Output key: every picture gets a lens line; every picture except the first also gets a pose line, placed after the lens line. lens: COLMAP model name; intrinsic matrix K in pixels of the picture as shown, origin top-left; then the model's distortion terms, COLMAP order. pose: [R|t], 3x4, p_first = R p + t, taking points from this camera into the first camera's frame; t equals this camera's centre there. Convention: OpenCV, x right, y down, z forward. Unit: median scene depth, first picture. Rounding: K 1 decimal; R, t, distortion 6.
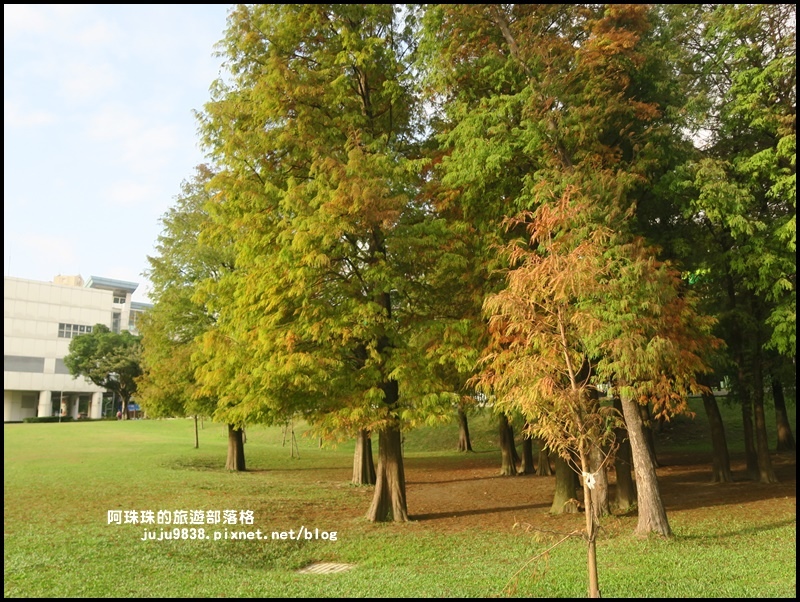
lens RADIAL K [[589.1, 0, 400.0], [0, 589.1, 301.0], [0, 0, 1]] dist [-0.008763, -0.007090]
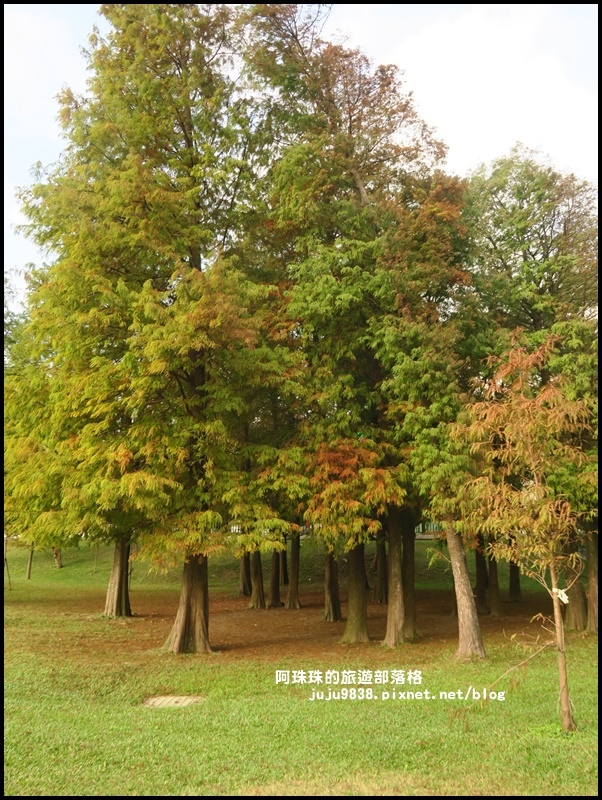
lens RADIAL K [[589.1, 0, 301.0], [0, 589.1, 400.0], [0, 0, 1]] dist [-0.008763, -0.007090]
pose [[0.944955, 0.113984, 0.306703, -0.203762], [-0.095886, 0.992675, -0.073494, 0.024365], [-0.312834, 0.040040, 0.948963, 0.030464]]
